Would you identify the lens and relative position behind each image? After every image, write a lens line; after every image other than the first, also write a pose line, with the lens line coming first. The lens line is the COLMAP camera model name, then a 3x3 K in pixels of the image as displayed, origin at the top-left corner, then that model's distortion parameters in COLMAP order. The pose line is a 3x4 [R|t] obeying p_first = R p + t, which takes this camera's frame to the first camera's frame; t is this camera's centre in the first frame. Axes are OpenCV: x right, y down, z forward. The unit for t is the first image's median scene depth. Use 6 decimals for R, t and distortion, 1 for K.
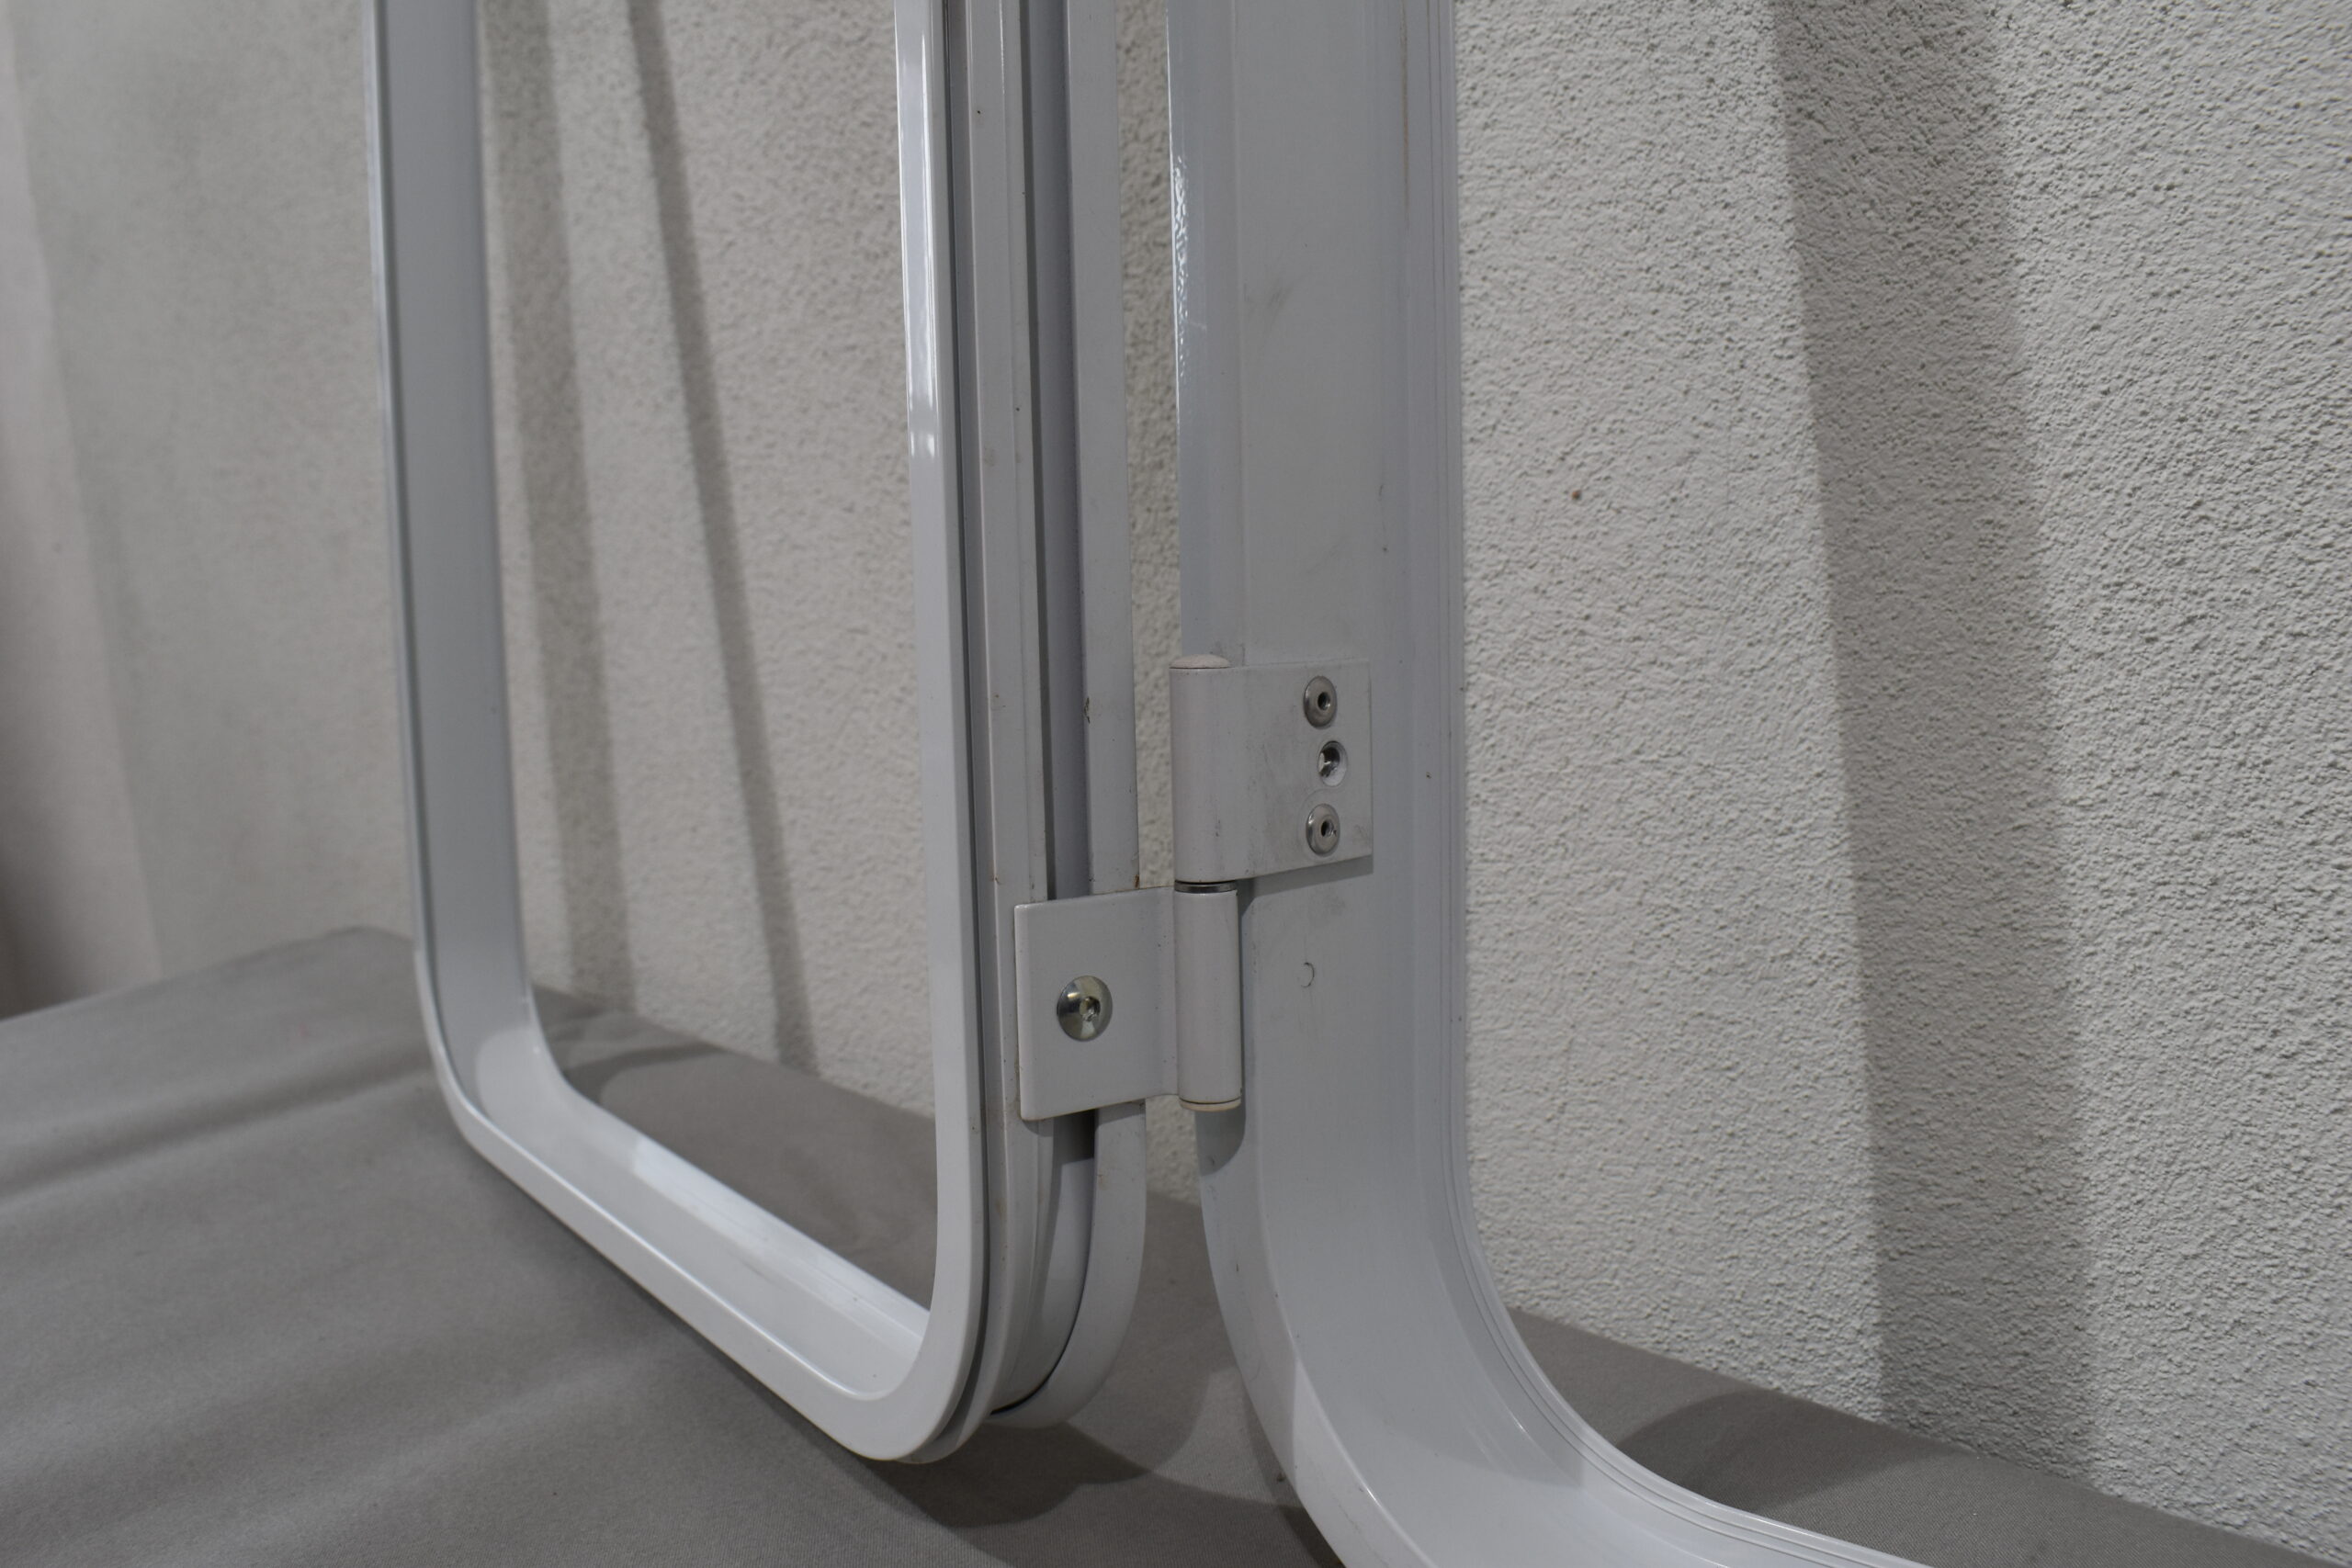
lens RADIAL K [[1901.0, 0, 1176.0], [0, 1901.0, 784.0], [0, 0, 1]] dist [-0.105858, 0.015462]
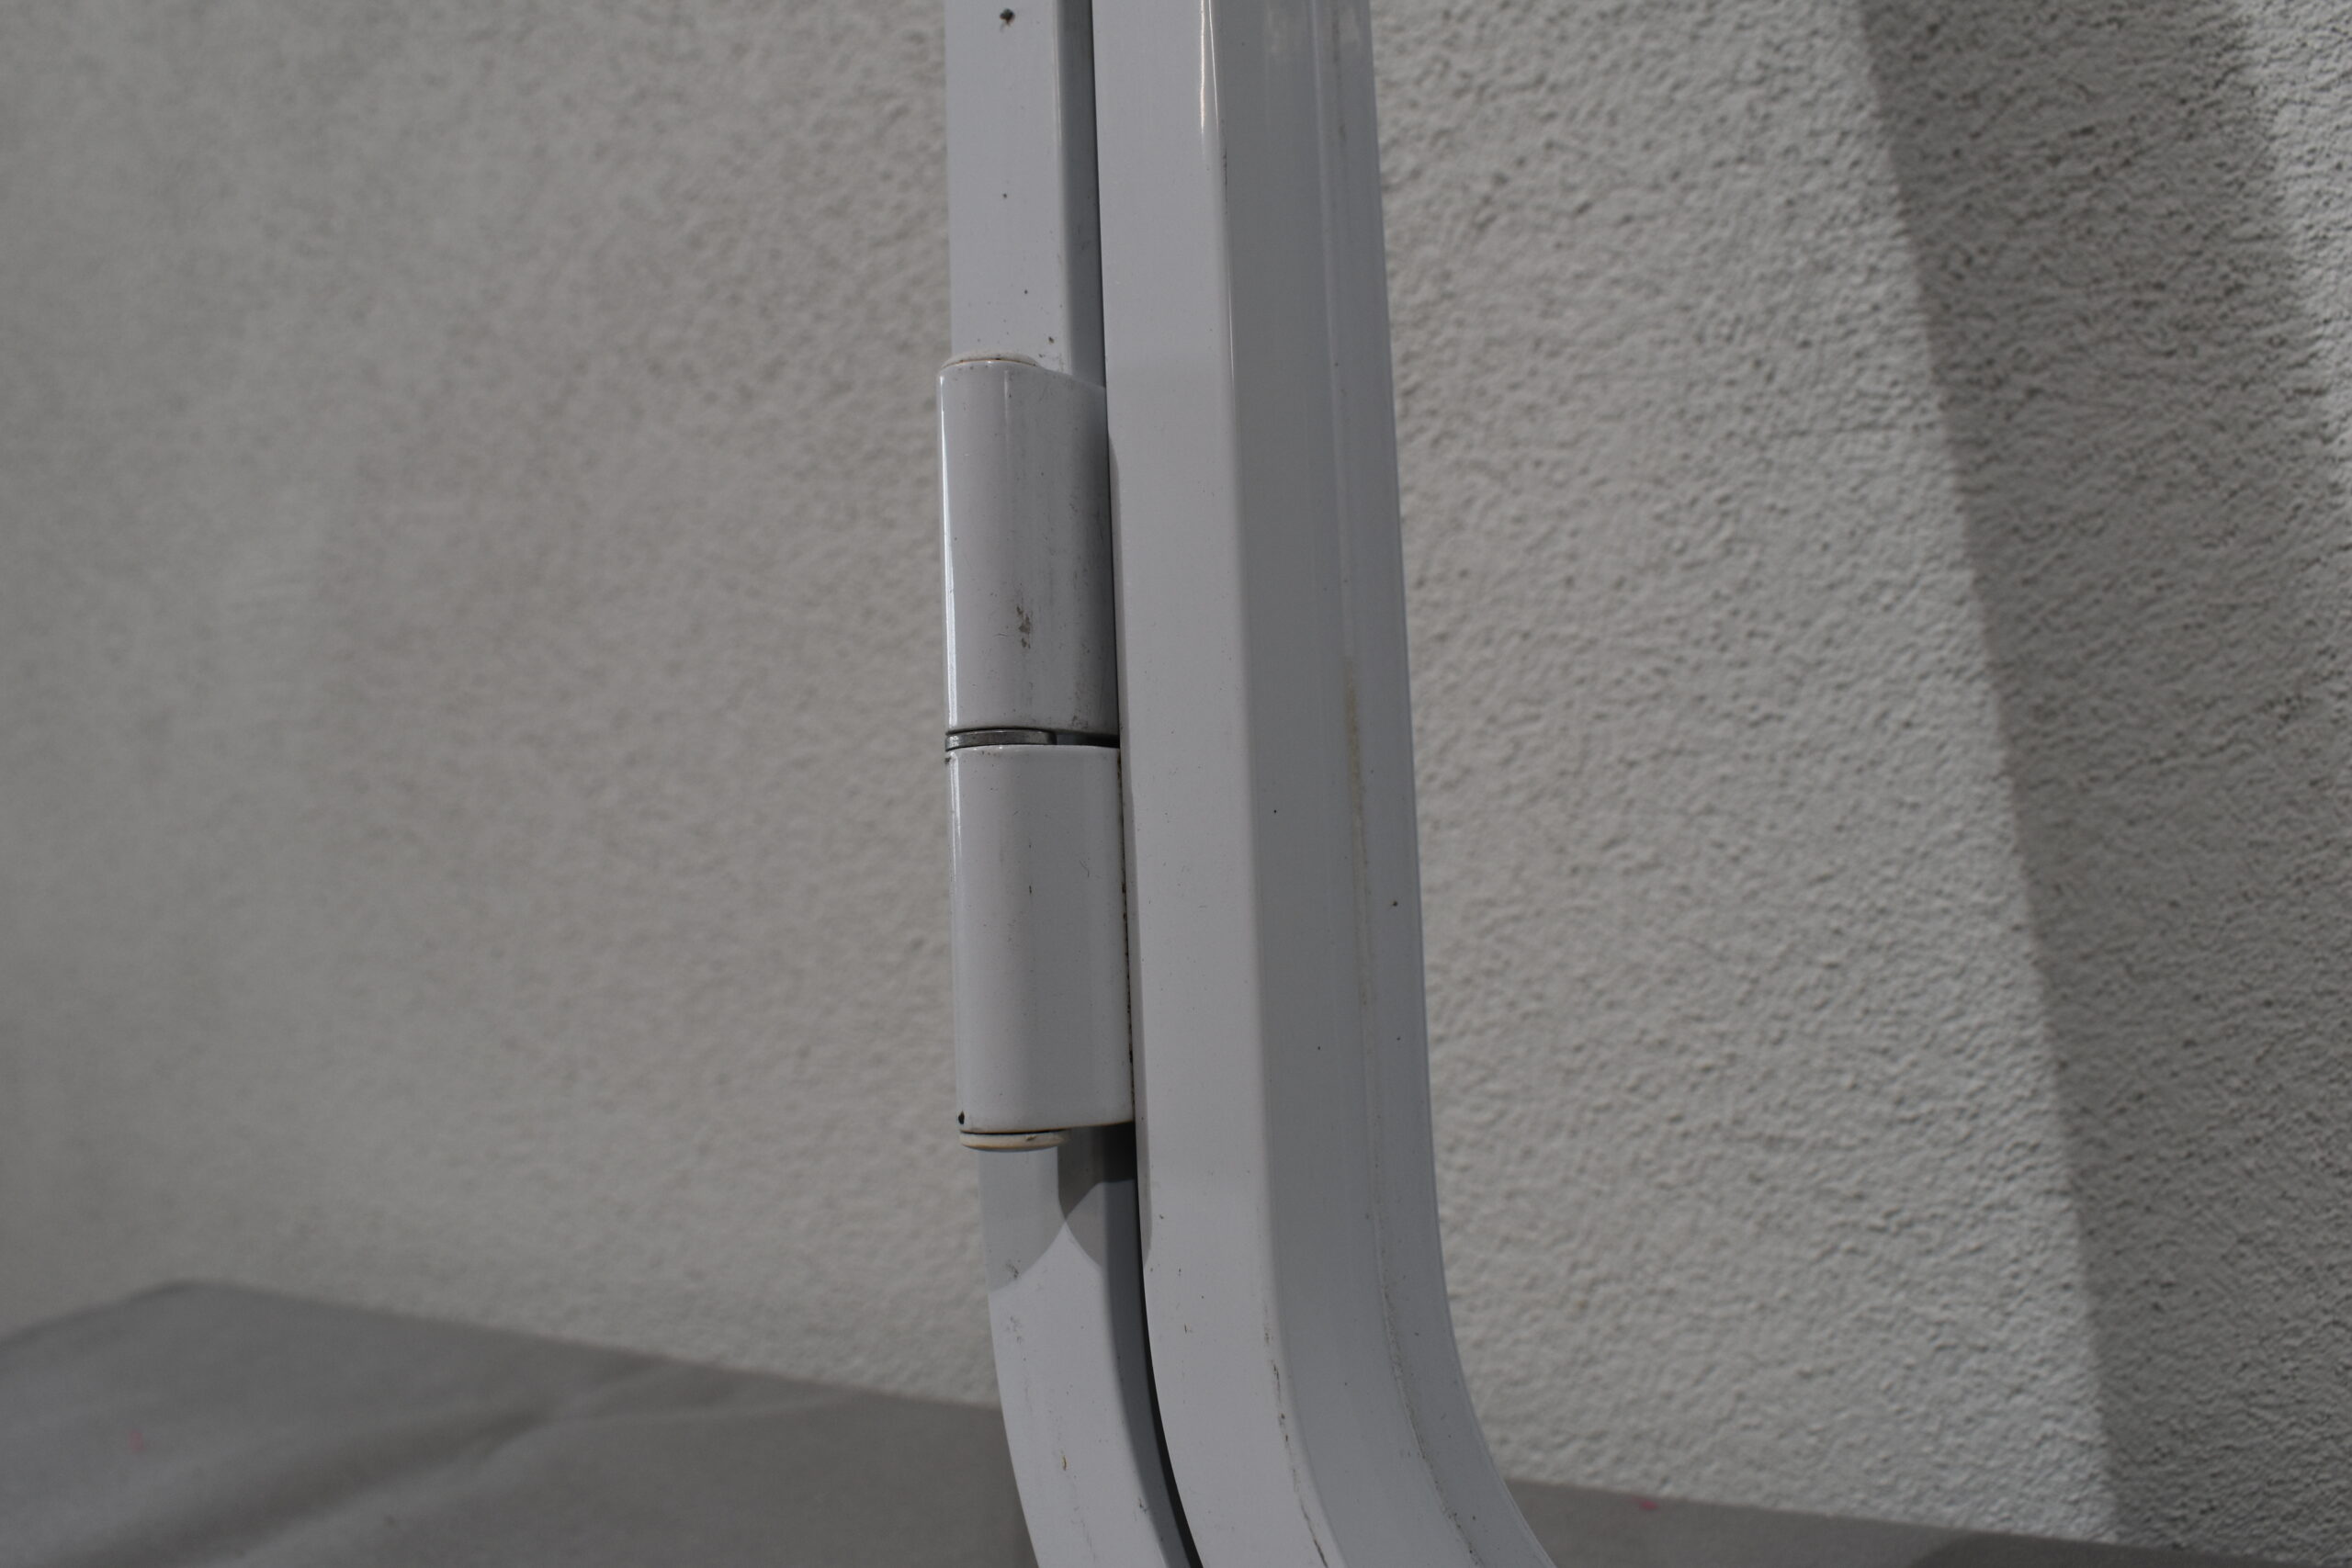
lens RADIAL K [[1882.6, 0, 1165.4], [0, 1882.6, 783.2], [0, 0, 1]] dist [-0.111980, 0.021870]
pose [[0.986652, -0.055563, 0.153068, -0.260250], [0.083018, 0.980290, -0.179277, 0.066978], [-0.140090, 0.189592, 0.971818, 0.404864]]
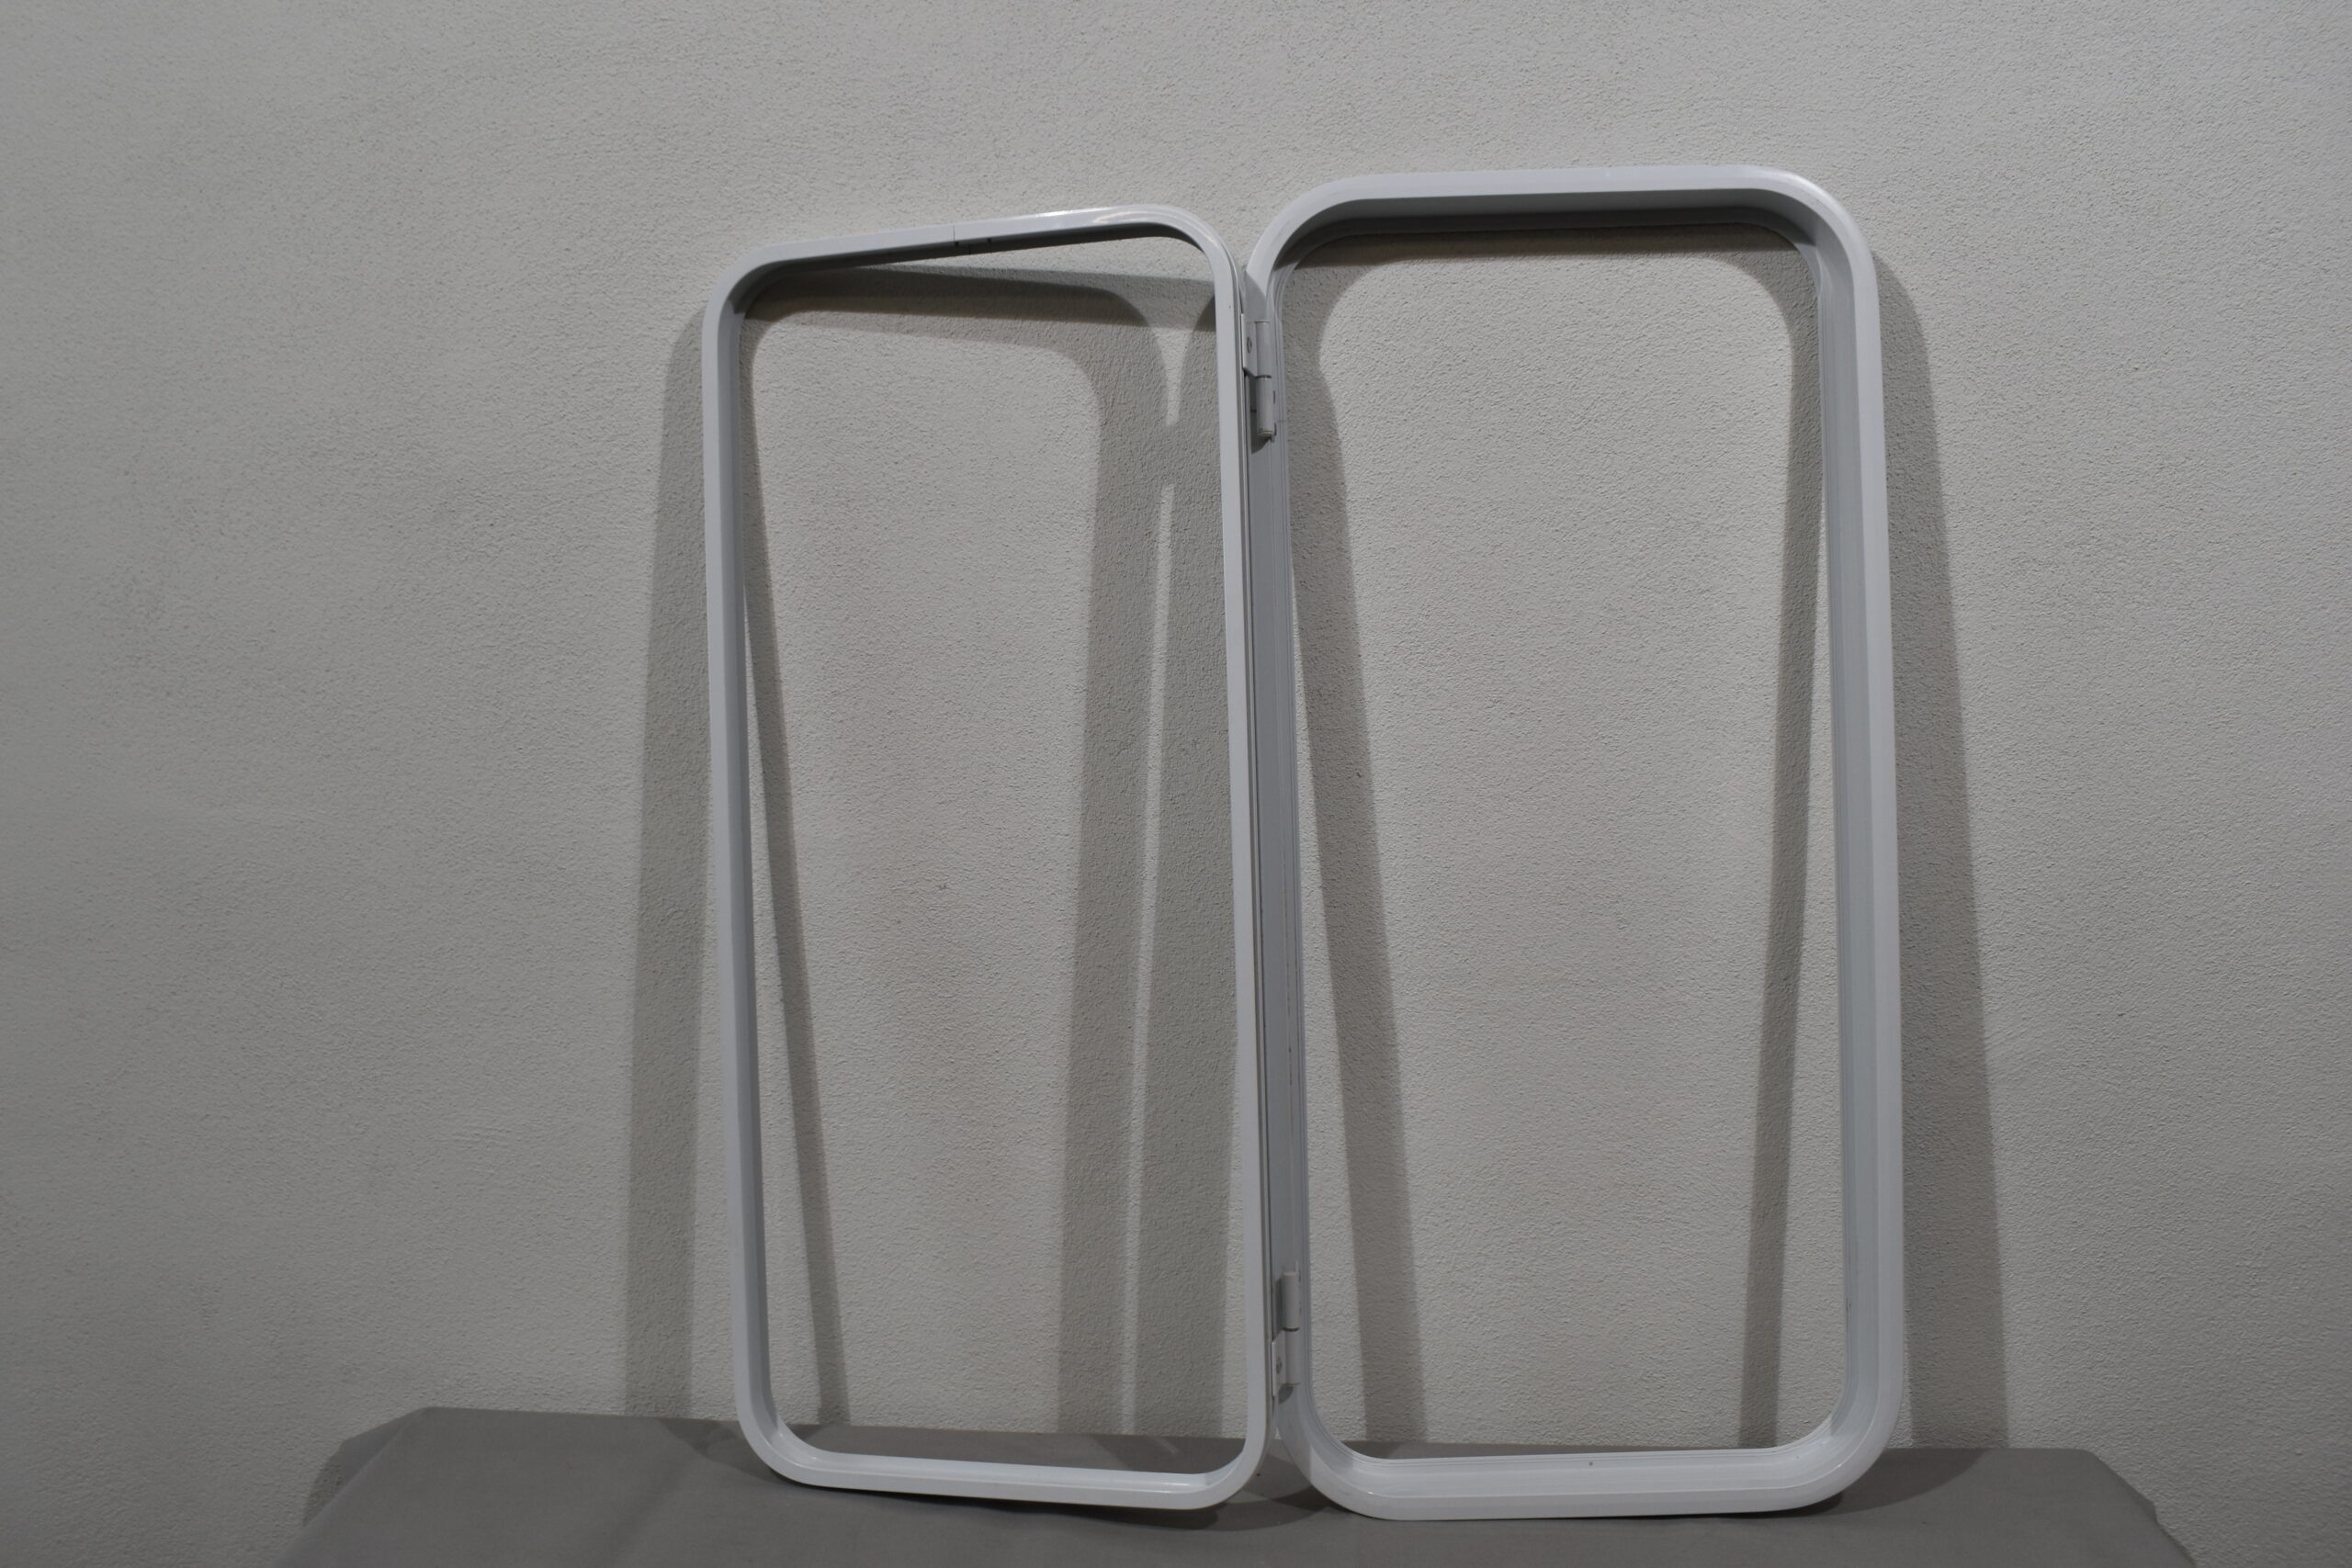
lens RADIAL K [[1882.6, 0, 1165.4], [0, 1882.6, 783.2], [0, 0, 1]] dist [-0.111980, 0.021870]
pose [[0.750984, 0.006883, 0.660285, -1.447398], [0.071968, 0.993136, -0.092207, -0.389307], [-0.656387, 0.116765, 0.745334, -0.975740]]
